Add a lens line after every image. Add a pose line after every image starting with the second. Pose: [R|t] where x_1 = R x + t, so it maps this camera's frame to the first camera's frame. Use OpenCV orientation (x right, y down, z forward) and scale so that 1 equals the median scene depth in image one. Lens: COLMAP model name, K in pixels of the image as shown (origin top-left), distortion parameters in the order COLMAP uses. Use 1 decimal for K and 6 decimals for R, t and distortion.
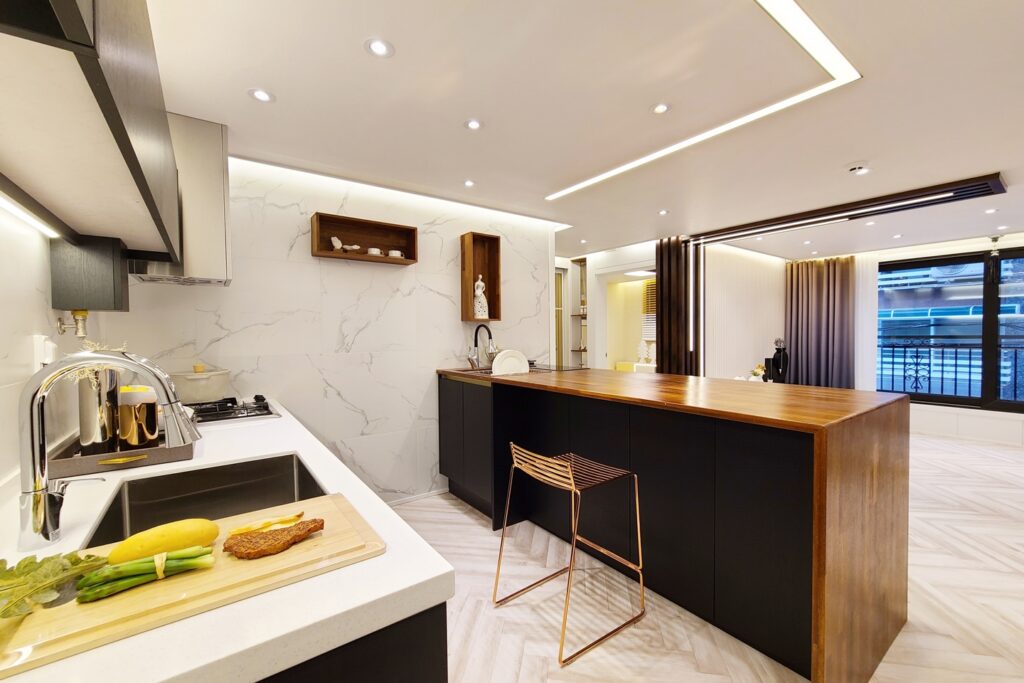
lens RADIAL K [[417.4, 0, 511.6], [0, 417.4, 343.4], [0, 0, 1]] dist [-0.000943, -0.000415]
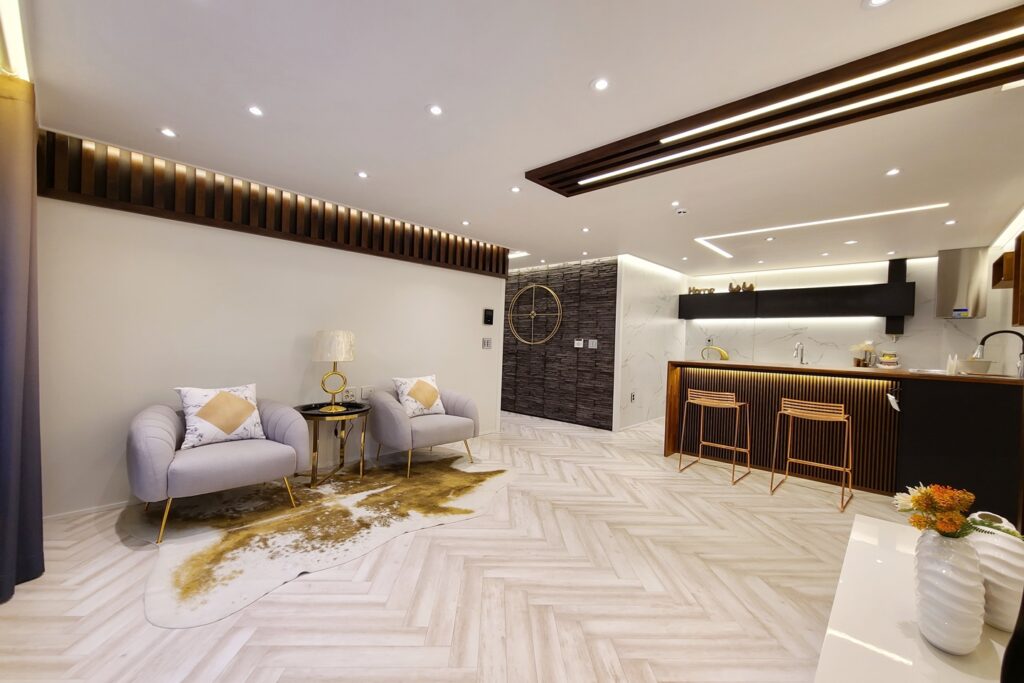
lens RADIAL K [[419.0, 0, 512.9], [0, 419.0, 345.0], [0, 0, 1]] dist [0.000153, -0.000132]
pose [[-0.981900, -0.016932, -0.188643, 0.878815], [-0.024187, 0.999051, 0.036224, -0.013776], [0.187851, 0.040131, -0.981377, 1.229313]]
